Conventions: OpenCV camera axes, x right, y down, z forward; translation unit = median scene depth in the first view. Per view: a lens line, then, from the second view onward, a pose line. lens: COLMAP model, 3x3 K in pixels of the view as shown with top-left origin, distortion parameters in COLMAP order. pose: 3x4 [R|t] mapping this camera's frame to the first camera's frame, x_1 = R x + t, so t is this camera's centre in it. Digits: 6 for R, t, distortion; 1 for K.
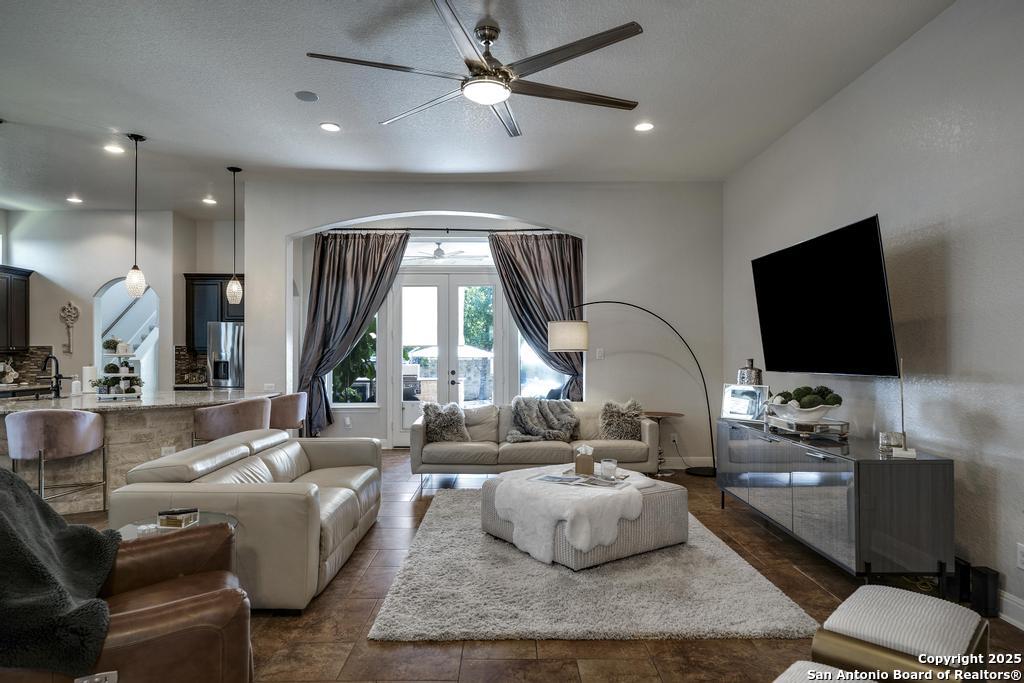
lens RADIAL K [[602.7, 0, 505.1], [0, 602.7, 346.0], [0, 0, 1]] dist [0.003592, -0.001345]
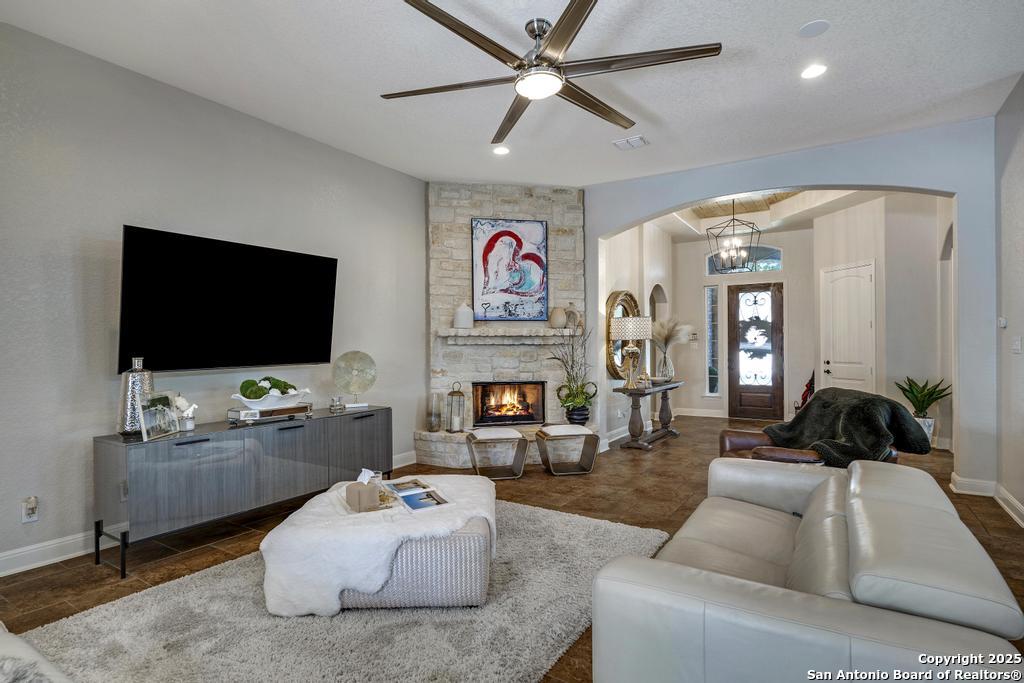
lens RADIAL K [[529.0, 0, 509.2], [0, 529.0, 344.3], [0, 0, 1]] dist [0.000307, -0.001447]
pose [[-0.840309, 0.006472, 0.542069, -0.214561], [0.003590, 0.999973, -0.006373, 0.006909], [-0.542095, -0.003409, -0.840310, 0.821728]]
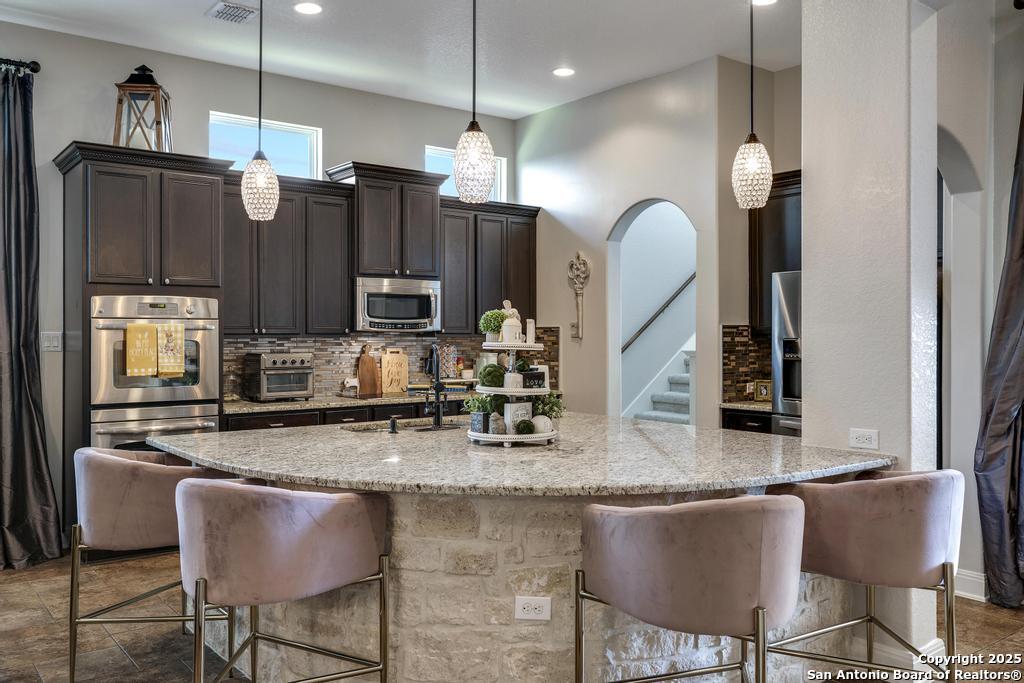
lens RADIAL K [[844.5, 0, 511.7], [0, 844.5, 332.8], [0, 0, 1]] dist [-0.005270, 0.003414]
pose [[0.610614, 0.000286, -0.791929, -0.108583], [0.005204, 0.999977, 0.004374, 0.002164], [0.791912, -0.006792, 0.610598, 0.469723]]
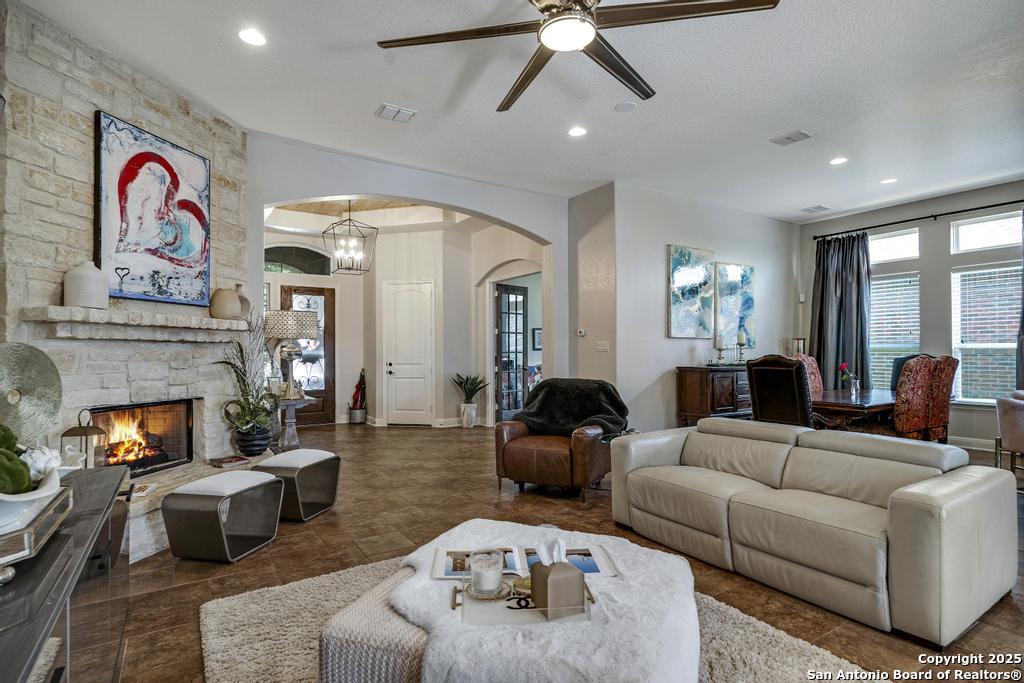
lens RADIAL K [[519.5, 0, 514.6], [0, 519.5, 343.2], [0, 0, 1]] dist [0.003299, -0.001397]
pose [[-0.834839, -0.004840, -0.550474, 0.205552], [0.008188, 0.999742, -0.021207, 0.017074], [0.550434, -0.022211, -0.834583, 0.731871]]
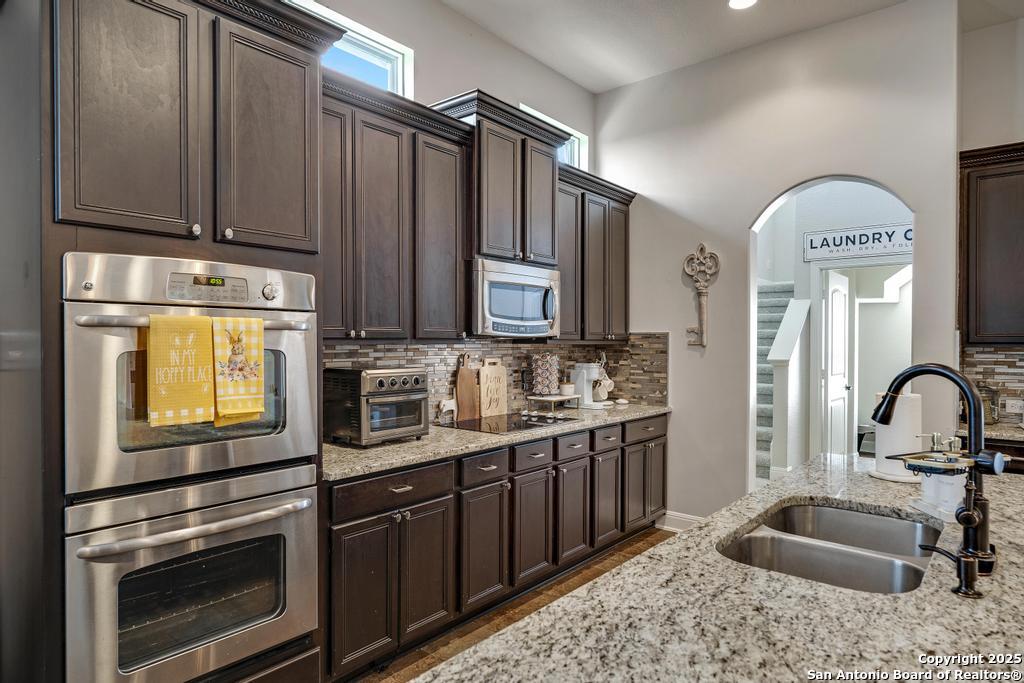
lens RADIAL K [[602.7, 0, 501.1], [0, 602.7, 348.1], [0, 0, 1]] dist [0.003592, -0.001345]
pose [[0.756965, 0.012495, -0.653336, -0.556883], [-0.000505, 0.999828, 0.018536, 0.004300], [0.653456, -0.013701, 0.756841, 0.548150]]
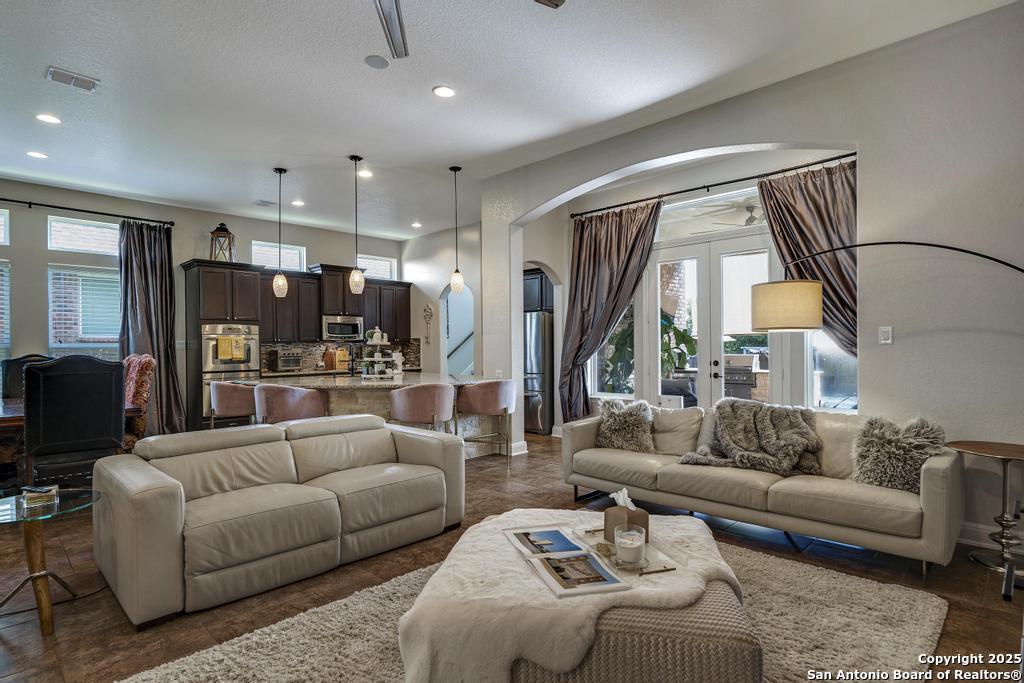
lens RADIAL K [[529.0, 0, 510.9], [0, 529.0, 346.9], [0, 0, 1]] dist [0.000307, -0.001447]
pose [[0.715558, -0.003558, -0.698544, 0.227215], [0.013447, 0.999872, 0.008681, 0.013197], [0.698424, -0.015605, 0.715514, 0.322363]]
